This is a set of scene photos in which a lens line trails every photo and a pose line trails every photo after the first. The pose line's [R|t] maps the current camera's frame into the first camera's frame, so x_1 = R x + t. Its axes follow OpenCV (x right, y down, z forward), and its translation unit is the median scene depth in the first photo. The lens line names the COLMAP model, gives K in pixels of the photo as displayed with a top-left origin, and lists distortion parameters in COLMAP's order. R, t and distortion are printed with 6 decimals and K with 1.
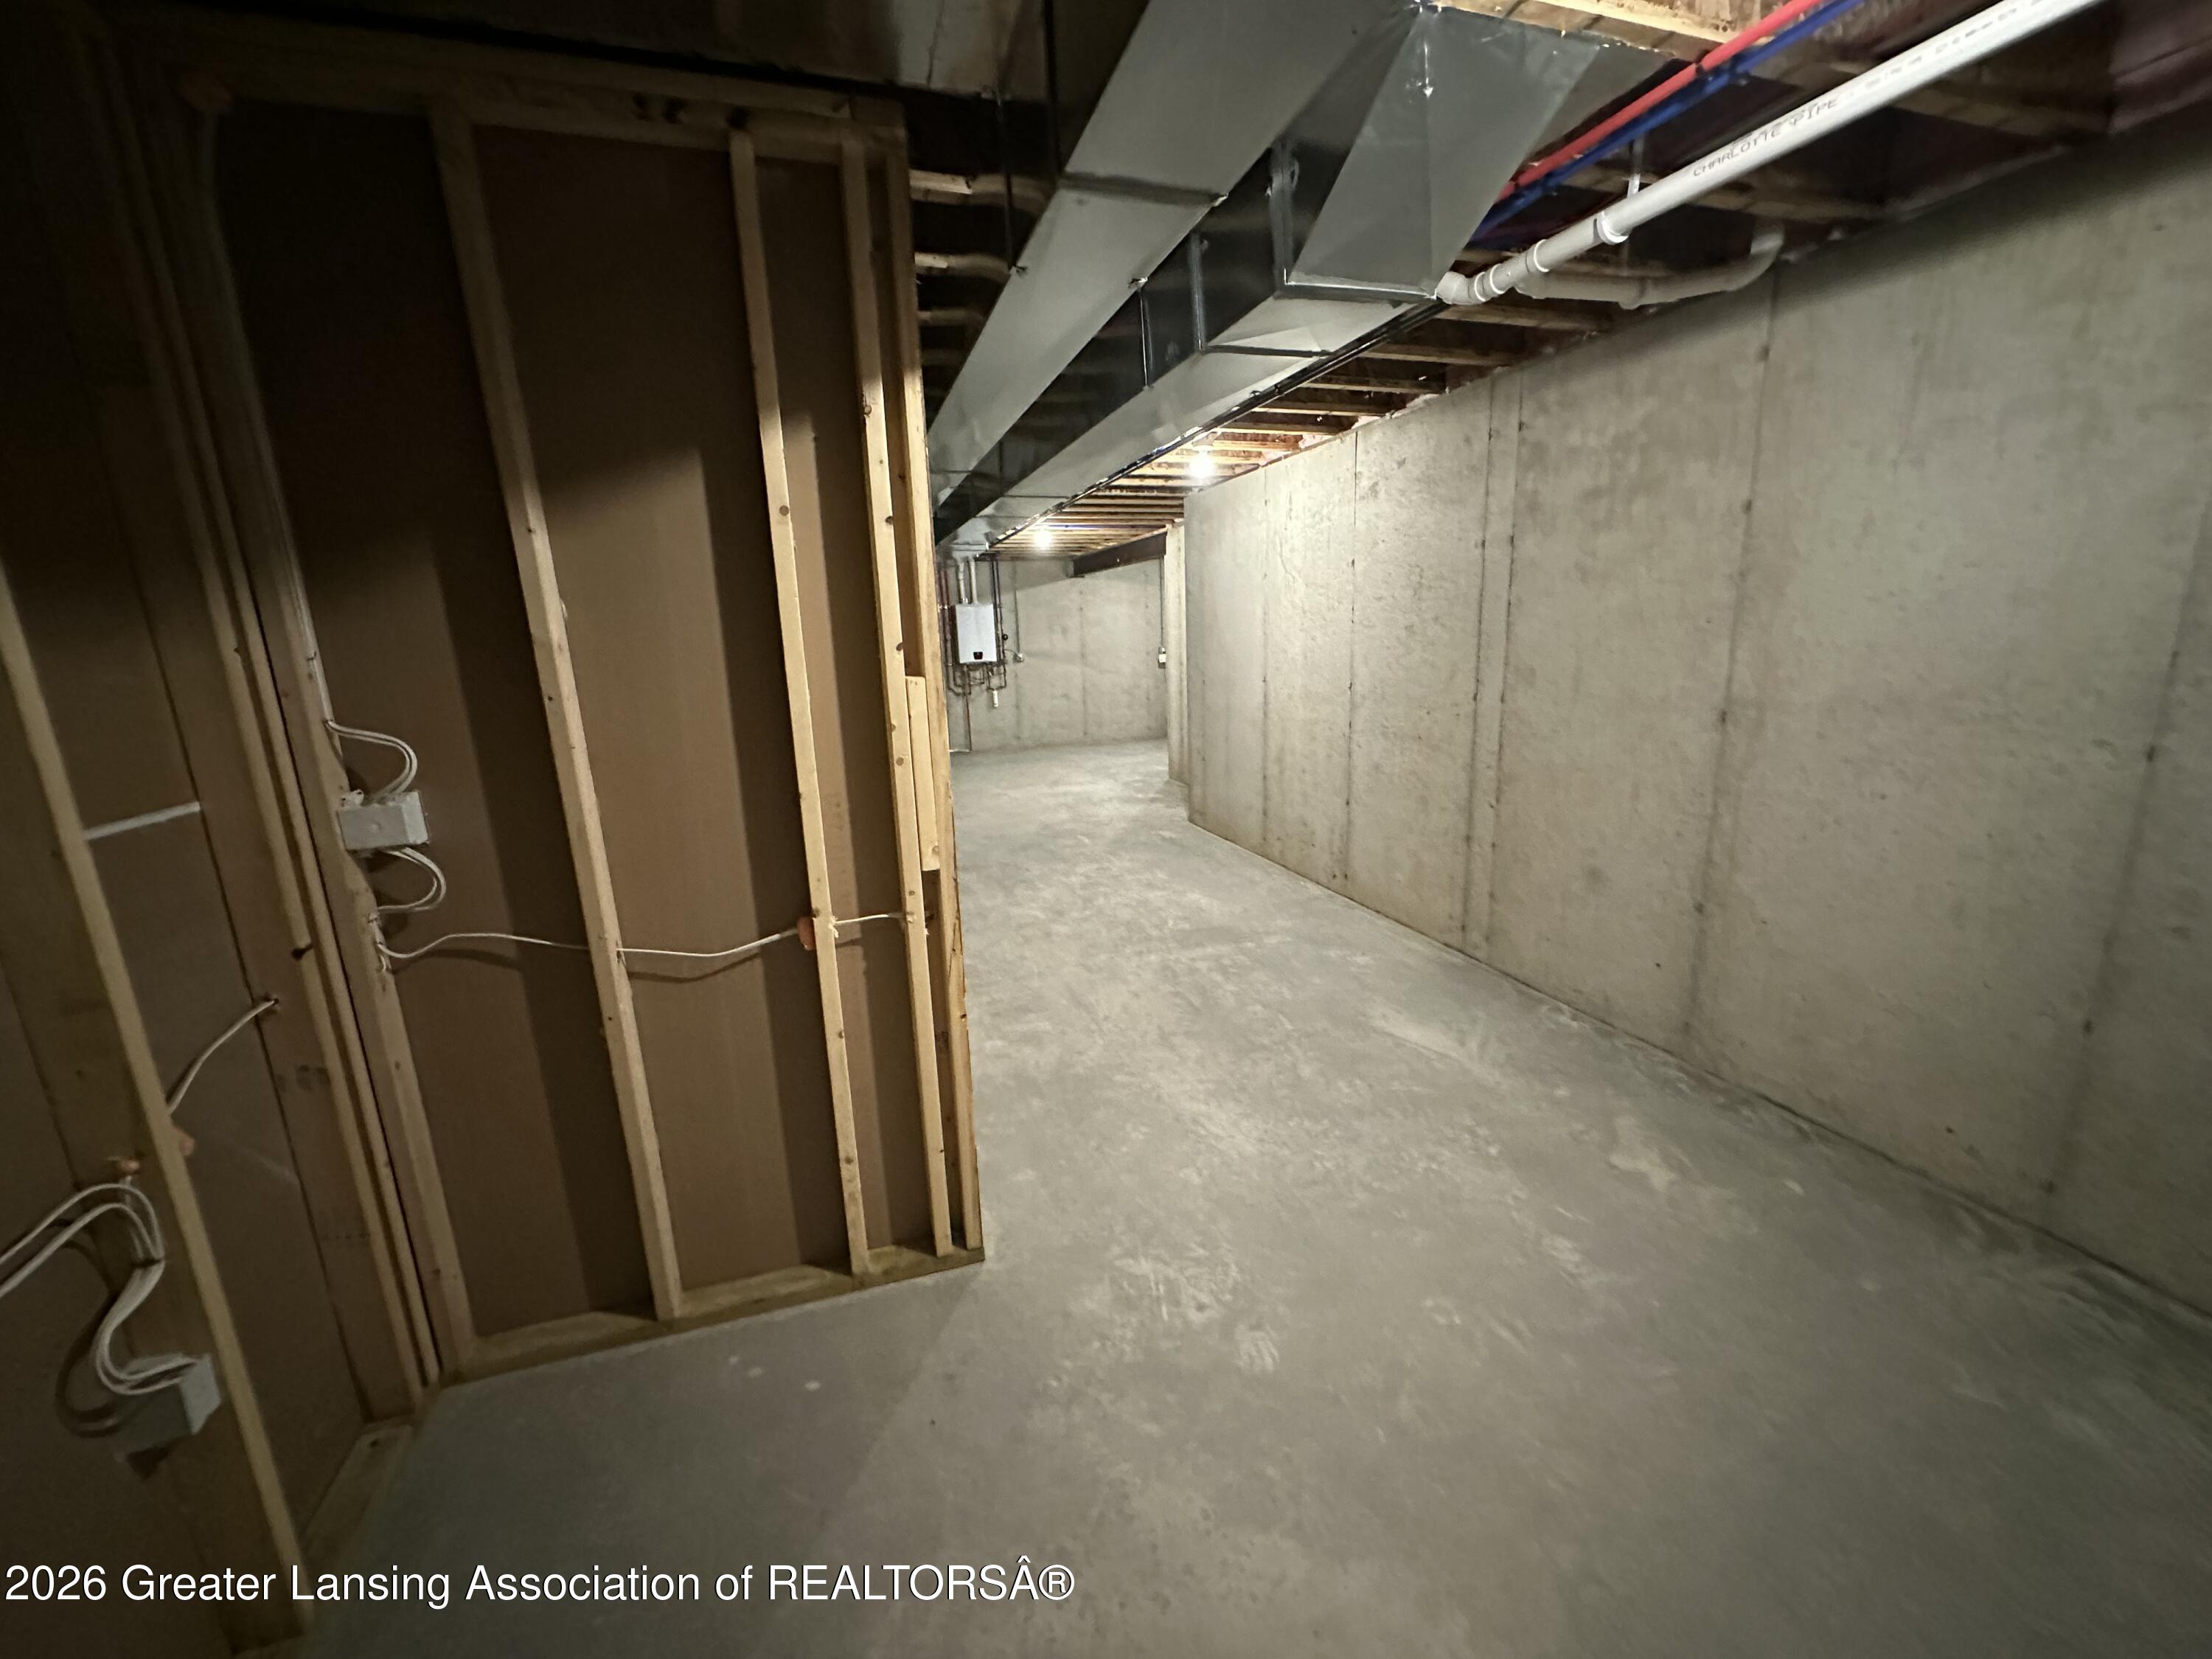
lens RADIAL K [[892.1, 0, 1110.0], [0, 892.1, 829.9], [0, 0, 1]] dist [-0.016429, -0.000306]
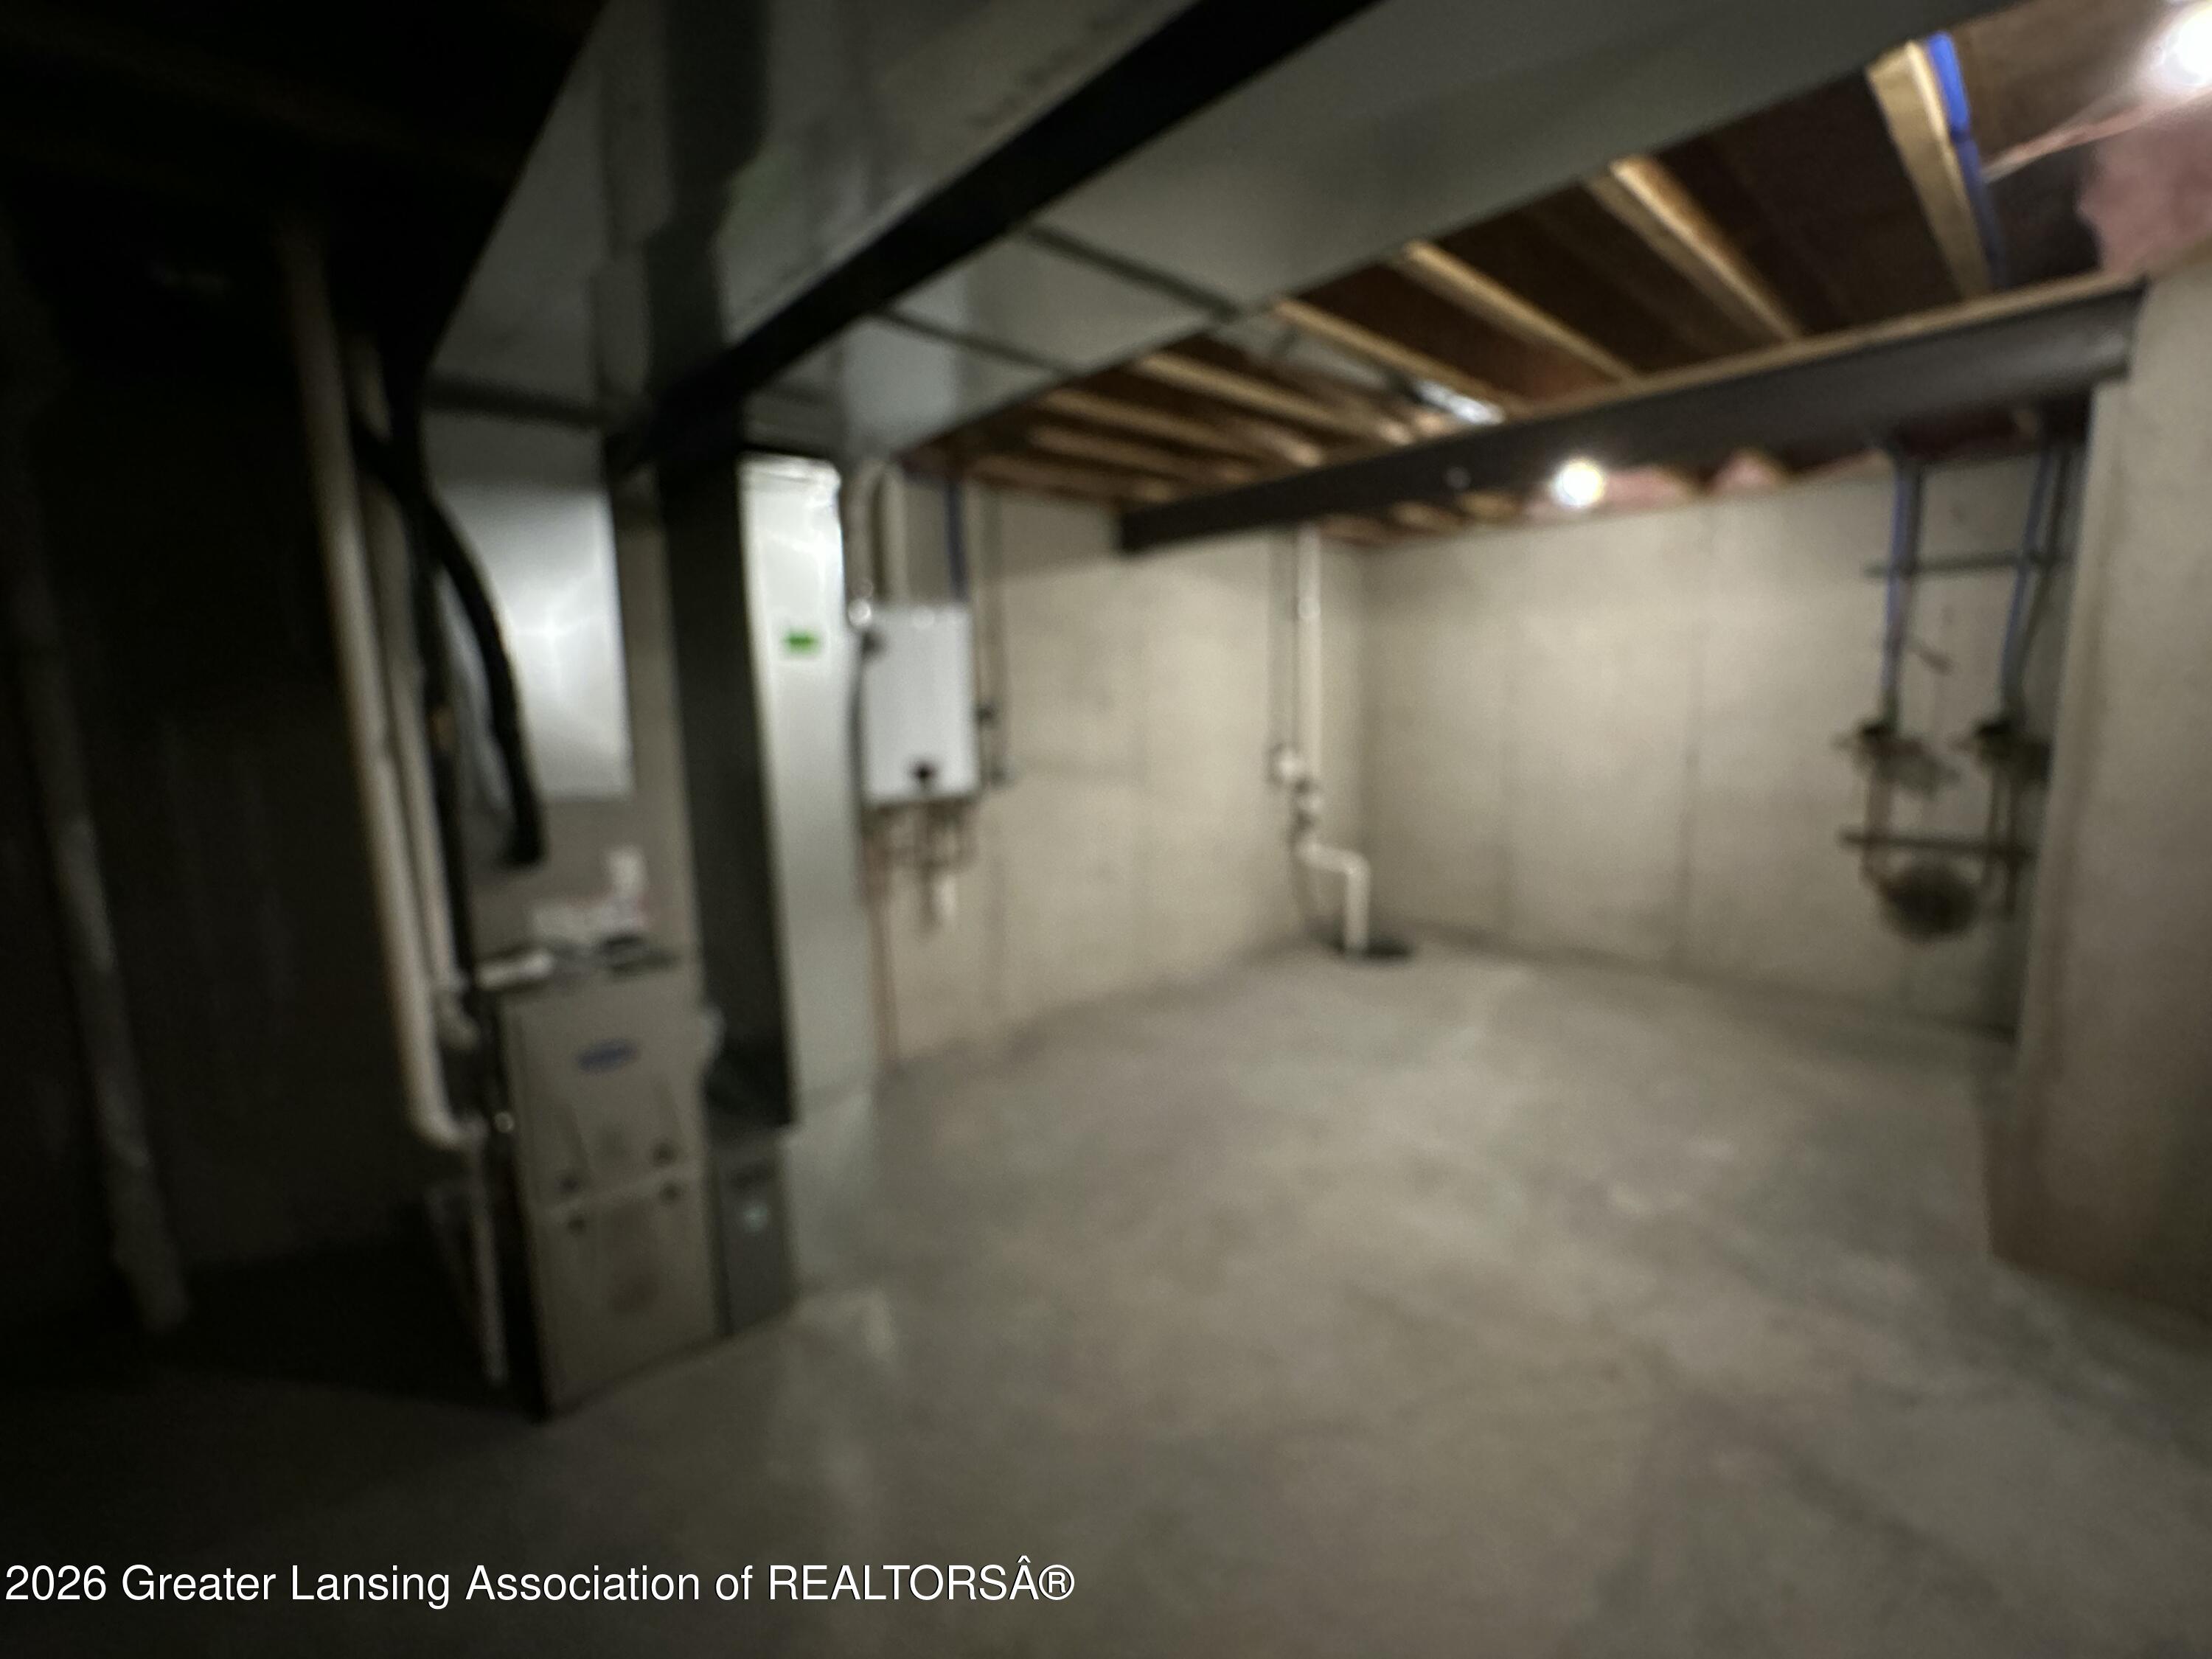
lens RADIAL K [[892.1, 0, 1106.0], [0, 892.1, 822.8], [0, 0, 1]] dist [-0.016429, -0.000306]
pose [[0.911781, -0.037504, 0.408961, -0.206698], [0.077853, 0.993549, -0.082459, -0.143395], [-0.403231, 0.107023, 0.908819, 0.674573]]
